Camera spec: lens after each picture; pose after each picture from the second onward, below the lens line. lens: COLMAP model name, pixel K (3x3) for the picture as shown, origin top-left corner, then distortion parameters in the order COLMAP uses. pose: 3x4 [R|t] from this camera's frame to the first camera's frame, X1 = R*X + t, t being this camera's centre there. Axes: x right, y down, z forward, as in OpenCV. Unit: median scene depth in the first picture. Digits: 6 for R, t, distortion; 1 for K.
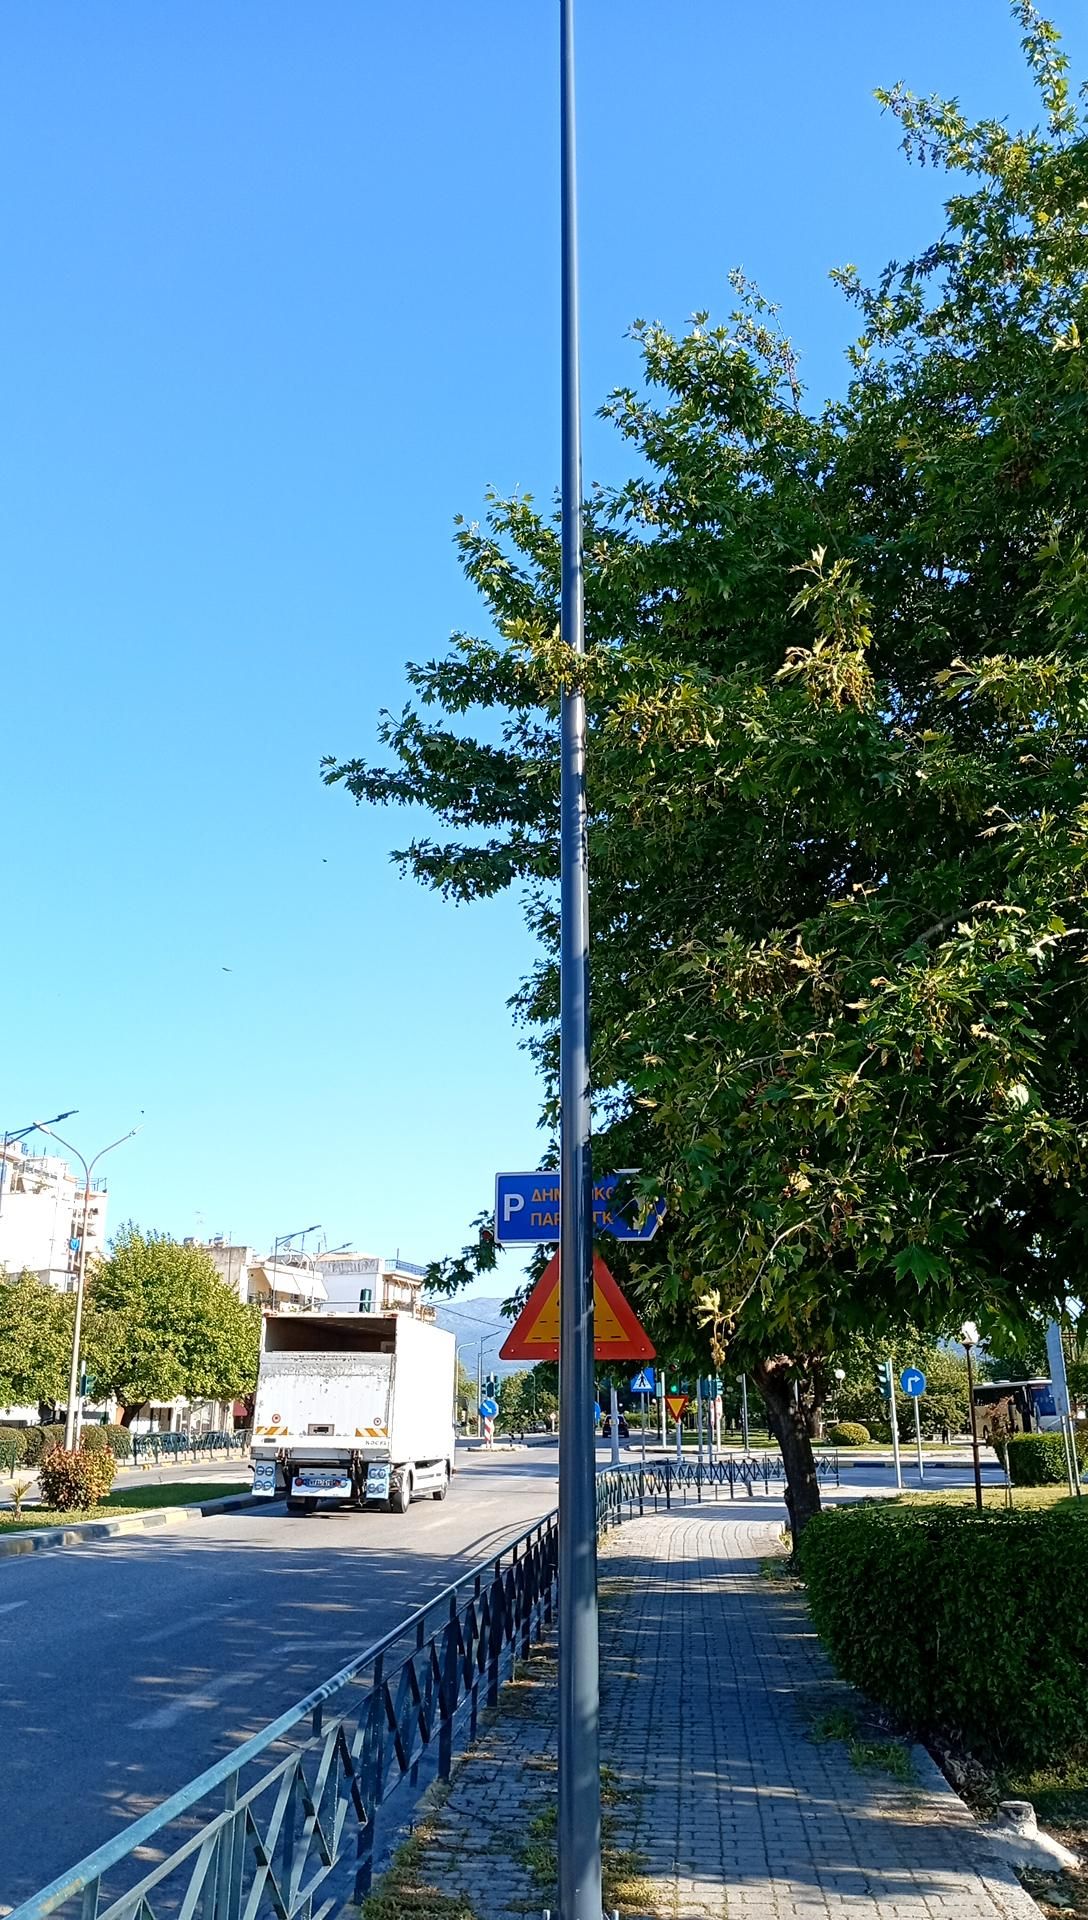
lens RADIAL K [[1530.4, 0, 597.9], [0, 1530.4, 968.1], [0, 0, 1]] dist [0.144681, -0.290305]
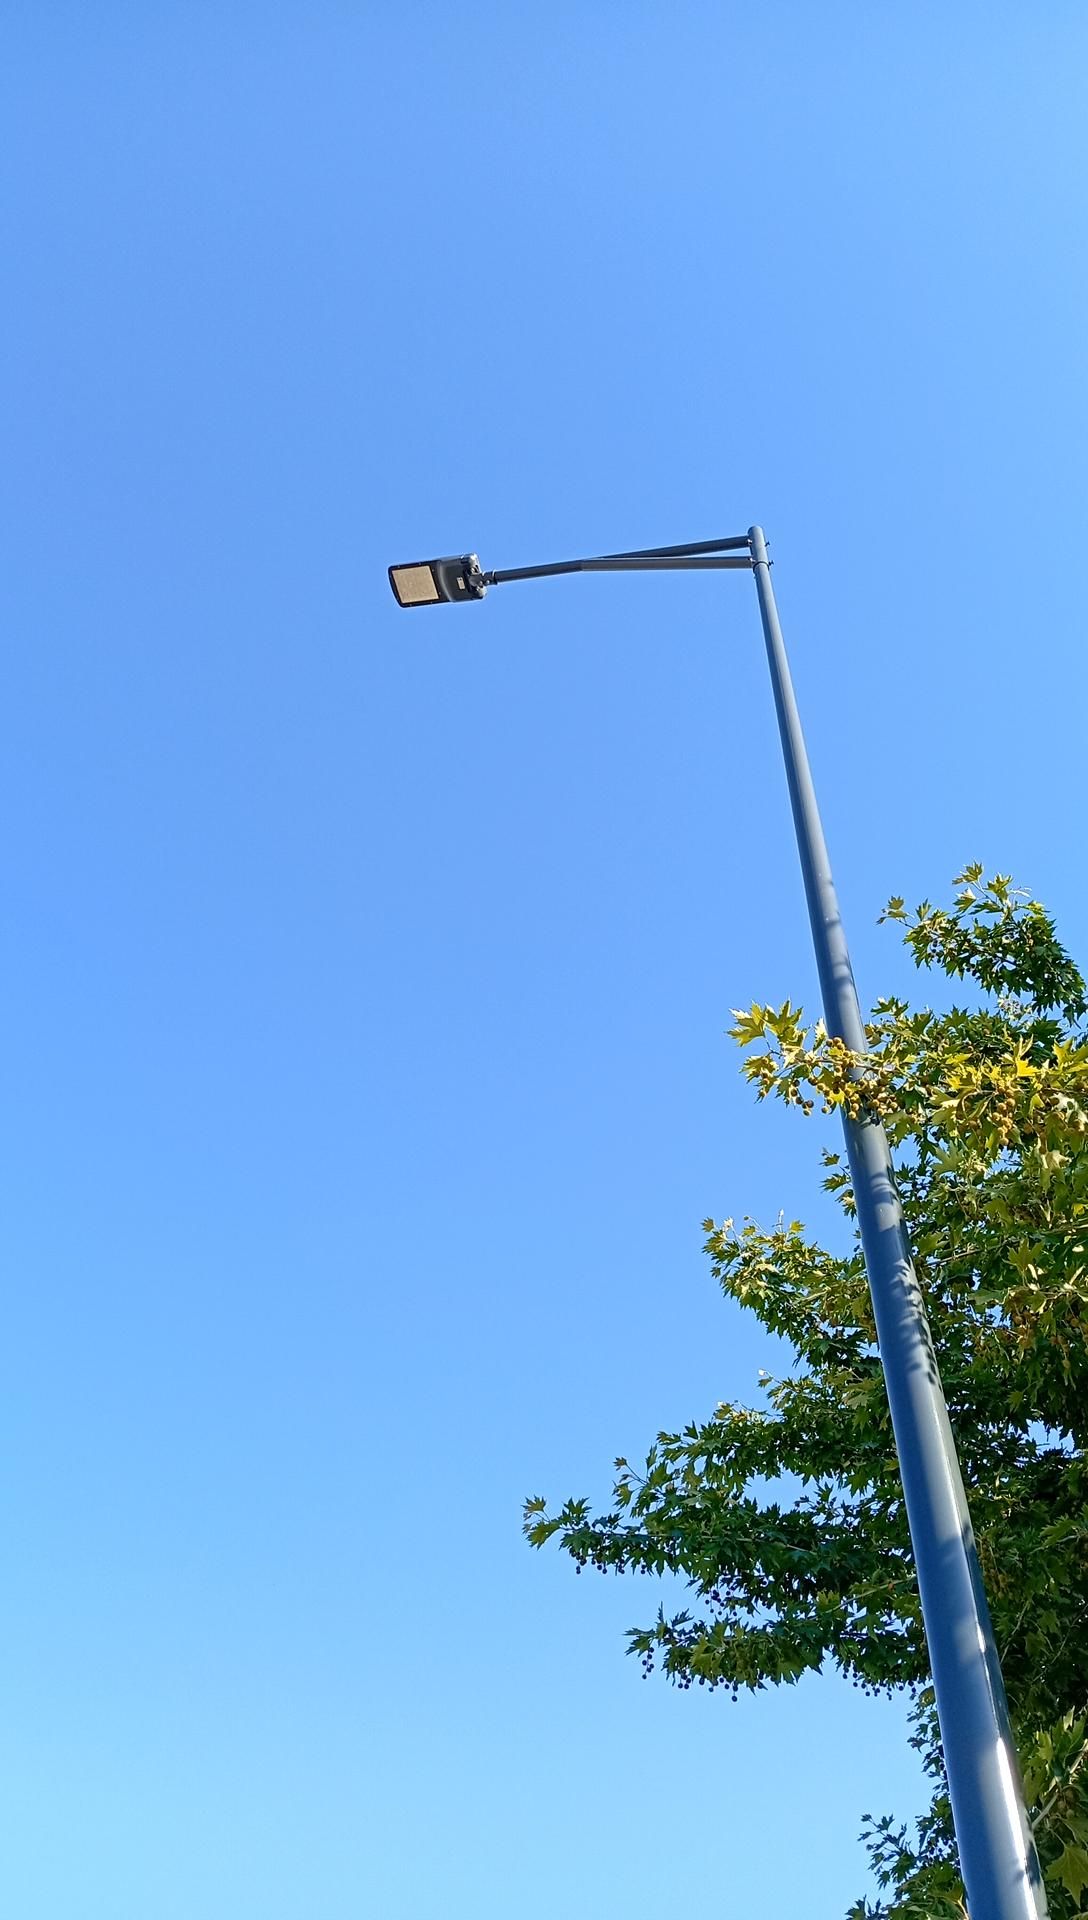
lens RADIAL K [[1530.4, 0, 597.9], [0, 1530.4, 968.1], [0, 0, 1]] dist [0.144681, -0.290305]
pose [[0.978854, -0.147334, -0.141910, -0.015791], [0.031990, 0.795441, -0.605186, 0.088790], [0.202046, 0.587849, 0.783333, 0.325119]]
